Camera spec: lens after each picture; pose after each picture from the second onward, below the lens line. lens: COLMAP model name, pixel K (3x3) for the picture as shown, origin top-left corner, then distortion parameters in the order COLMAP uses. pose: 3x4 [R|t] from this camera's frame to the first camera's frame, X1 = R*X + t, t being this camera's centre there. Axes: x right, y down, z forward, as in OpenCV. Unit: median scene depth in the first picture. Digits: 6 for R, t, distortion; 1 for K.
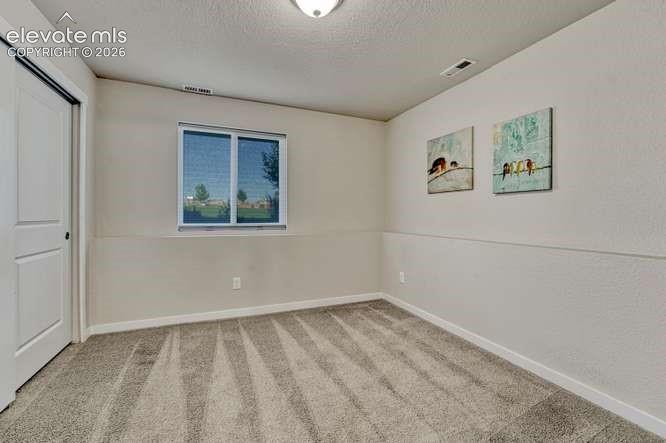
lens RADIAL K [[278.9, 0, 333.1], [0, 278.9, 217.7], [0, 0, 1]] dist [0.014333, 0.000022]
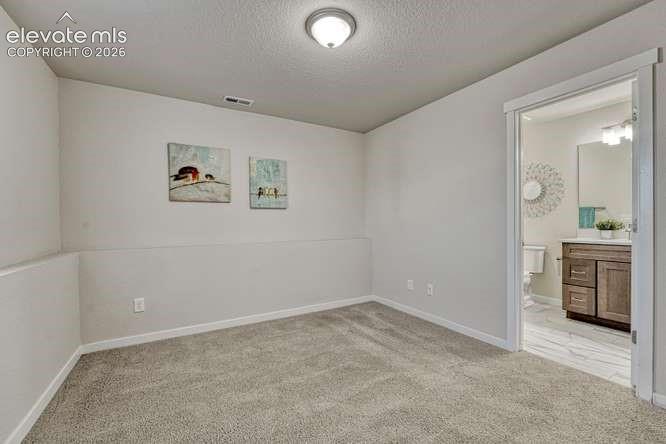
lens RADIAL K [[281.3, 0, 330.4], [0, 281.3, 224.4], [0, 0, 1]] dist [-0.007423, 0.001042]
pose [[-0.100156, -0.012721, 0.994890, -0.774616], [0.016287, 0.999763, 0.014423, -0.018271], [-0.994838, 0.017648, -0.099926, 0.721159]]
